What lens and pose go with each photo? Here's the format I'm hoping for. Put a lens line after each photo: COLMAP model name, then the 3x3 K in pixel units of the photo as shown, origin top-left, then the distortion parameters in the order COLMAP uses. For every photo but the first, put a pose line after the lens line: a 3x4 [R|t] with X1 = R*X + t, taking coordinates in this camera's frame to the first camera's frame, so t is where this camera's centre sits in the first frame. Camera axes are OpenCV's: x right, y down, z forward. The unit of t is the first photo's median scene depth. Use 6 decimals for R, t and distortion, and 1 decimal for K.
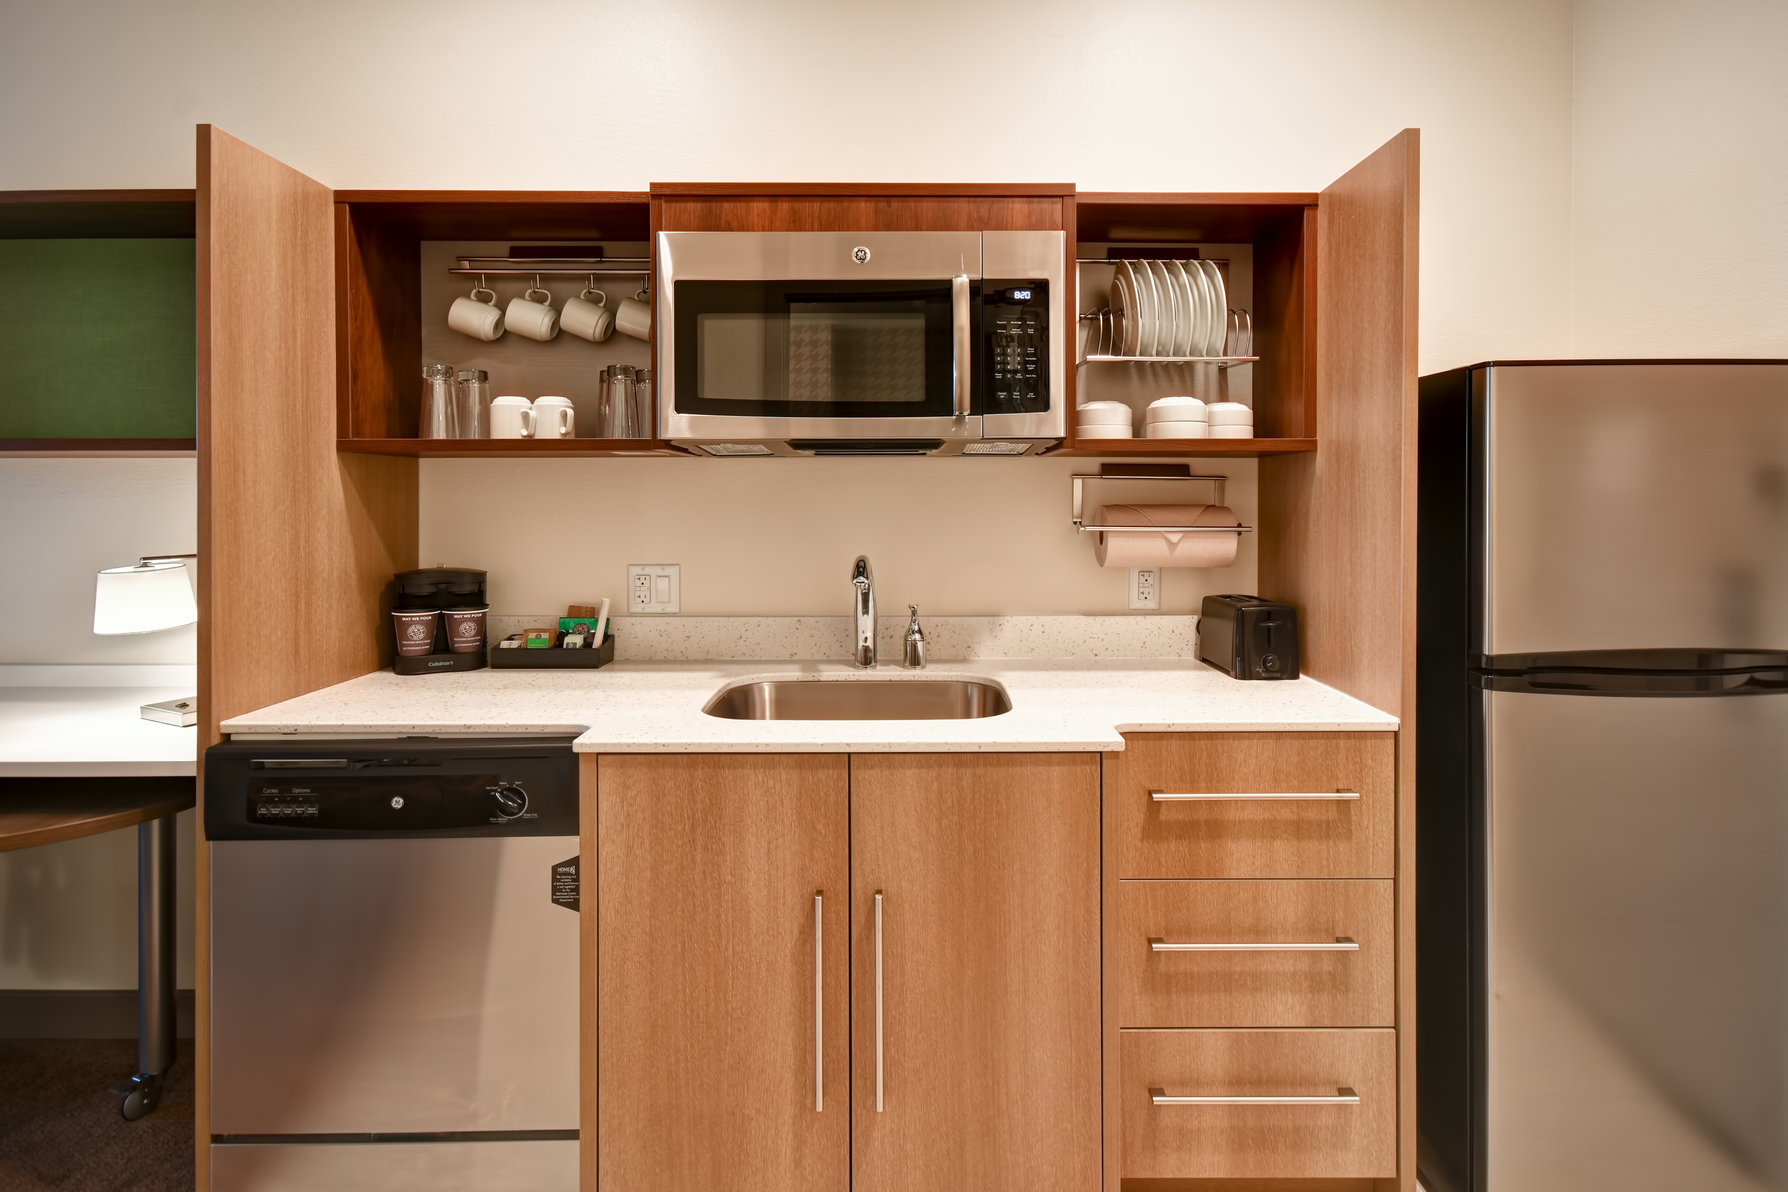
lens RADIAL K [[832.7, 0, 859.6], [0, 832.7, 503.3], [0, 0, 1]] dist [-0.001596, 0.000954]
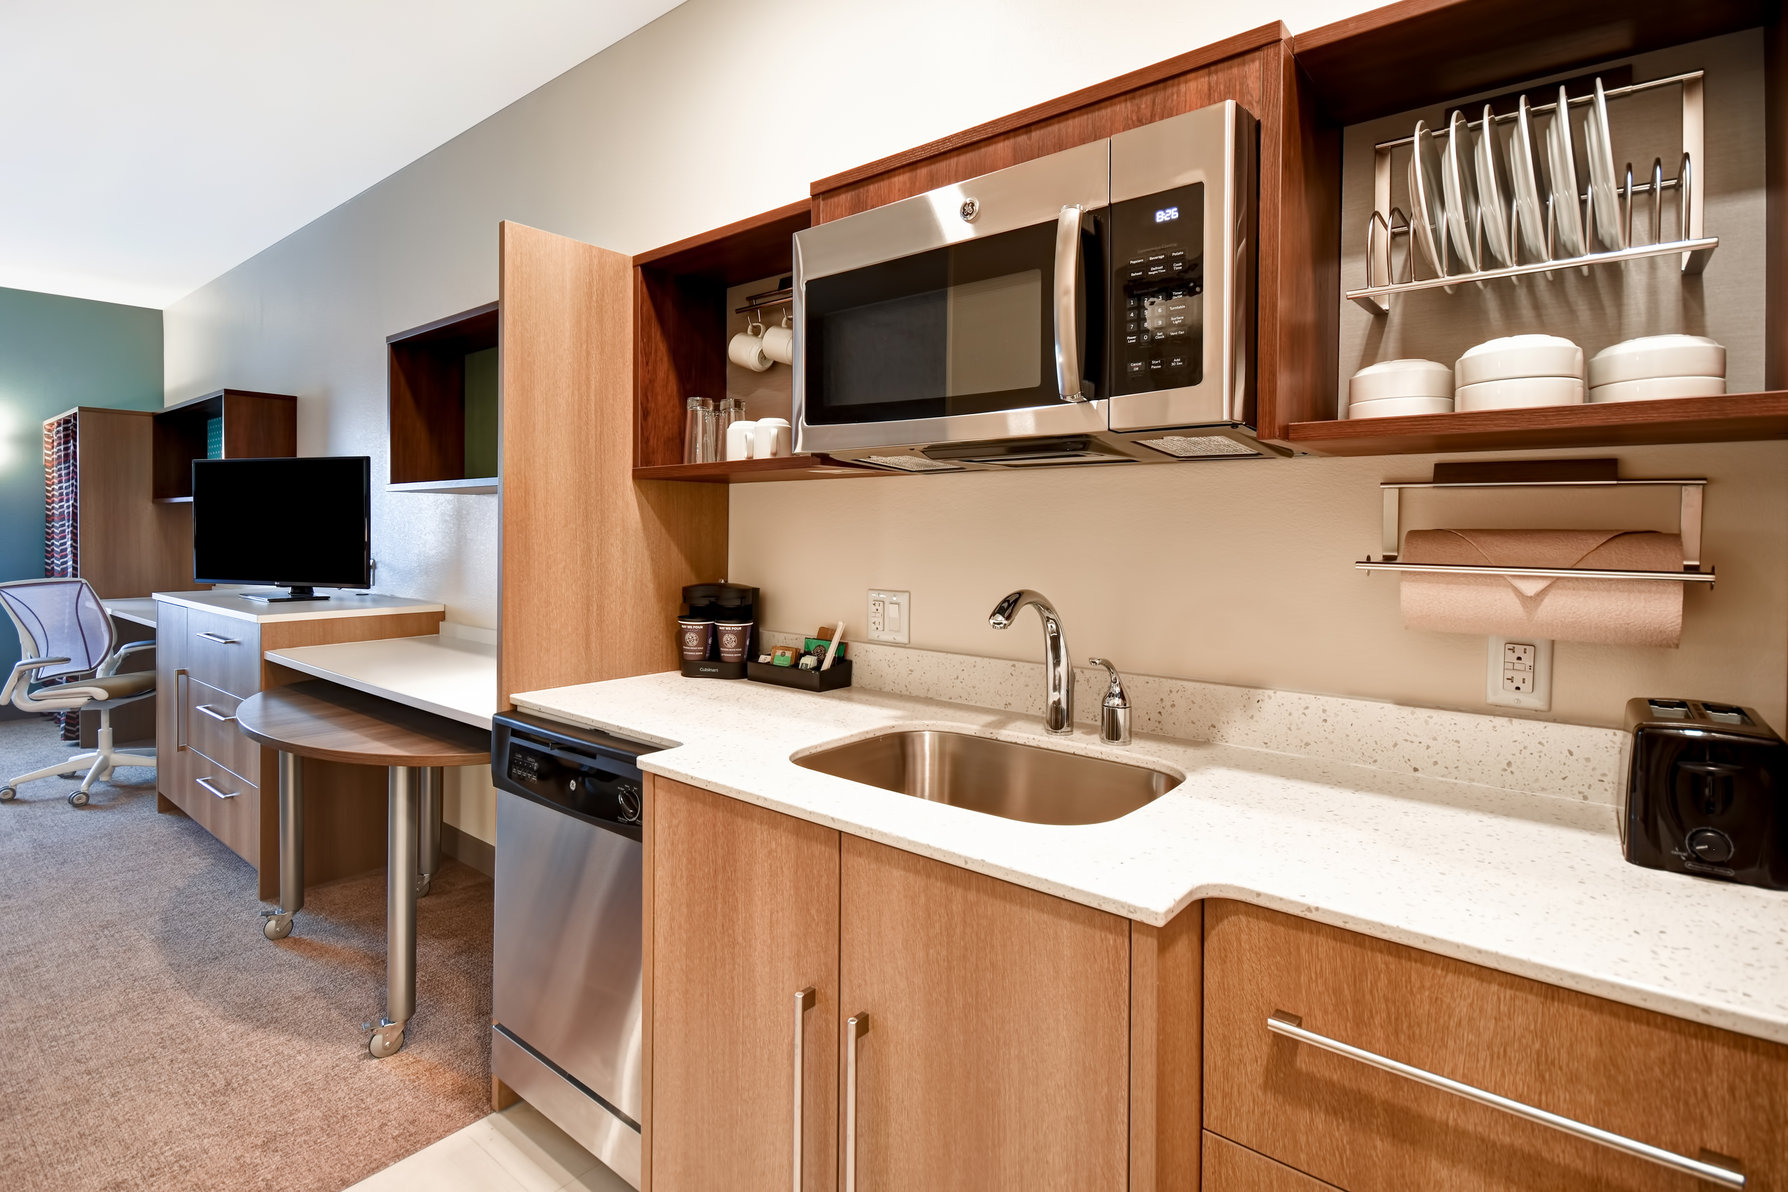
lens RADIAL K [[834.0, 0, 886.5], [0, 834.0, 535.1], [0, 0, 1]] dist [0.001254, -0.000755]
pose [[0.796939, 0.010969, -0.603960, 0.393434], [-0.010366, 0.999936, 0.004484, 0.008405], [0.603971, 0.002687, 0.797002, 0.297852]]
